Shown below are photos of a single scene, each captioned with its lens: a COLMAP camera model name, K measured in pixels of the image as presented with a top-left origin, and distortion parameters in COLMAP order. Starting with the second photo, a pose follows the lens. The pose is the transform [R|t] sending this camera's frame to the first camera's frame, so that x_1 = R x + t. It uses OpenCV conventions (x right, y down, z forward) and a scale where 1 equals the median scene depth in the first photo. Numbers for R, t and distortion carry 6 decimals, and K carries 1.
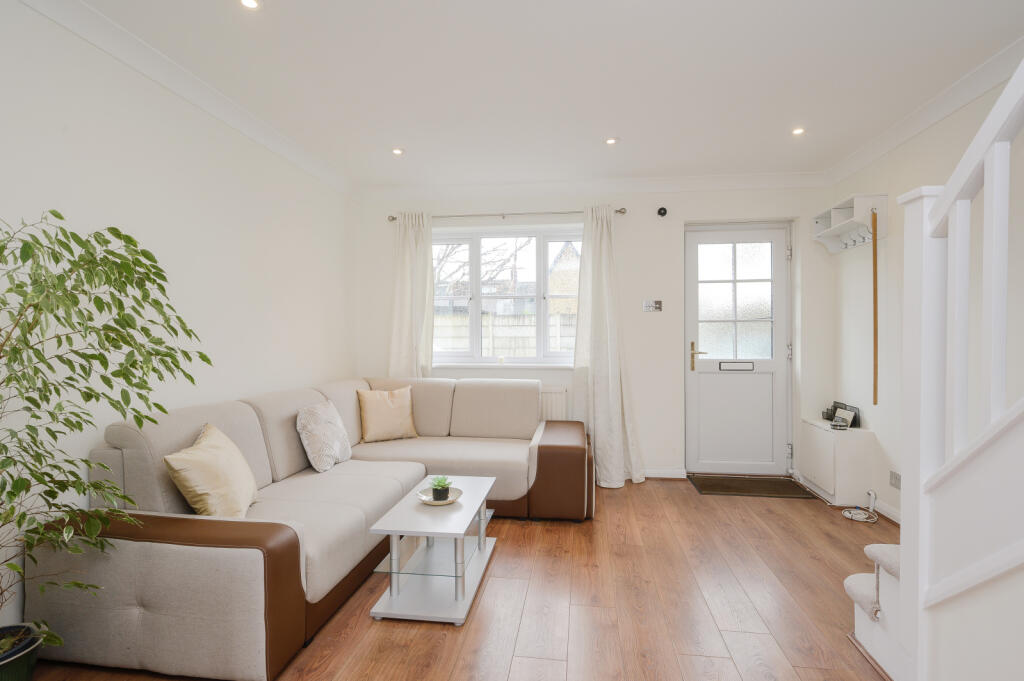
lens RADIAL K [[497.5, 0, 512.0], [0, 497.5, 340.5], [0, 0, 1]] dist [-0.003305, 0.000116]
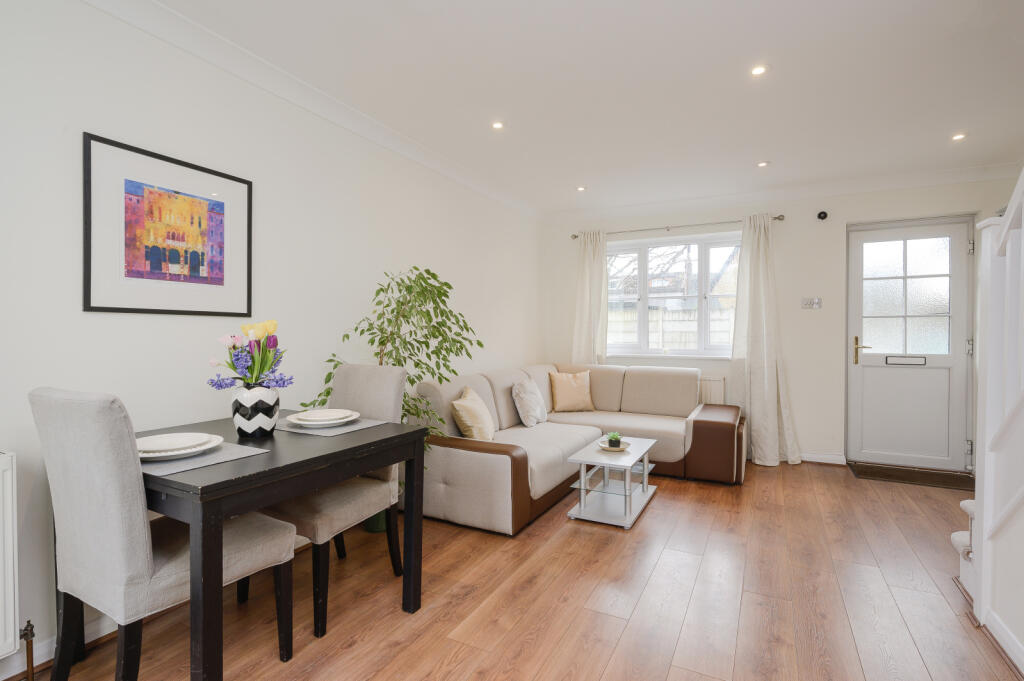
lens RADIAL K [[497.5, 0, 512.0], [0, 497.5, 340.5], [0, 0, 1]] dist [-0.003305, 0.000116]
pose [[0.943578, 0.007207, -0.331072, 0.034245], [-0.003440, 0.999923, 0.011963, 0.001056], [0.331132, -0.010149, 0.943530, -0.307702]]
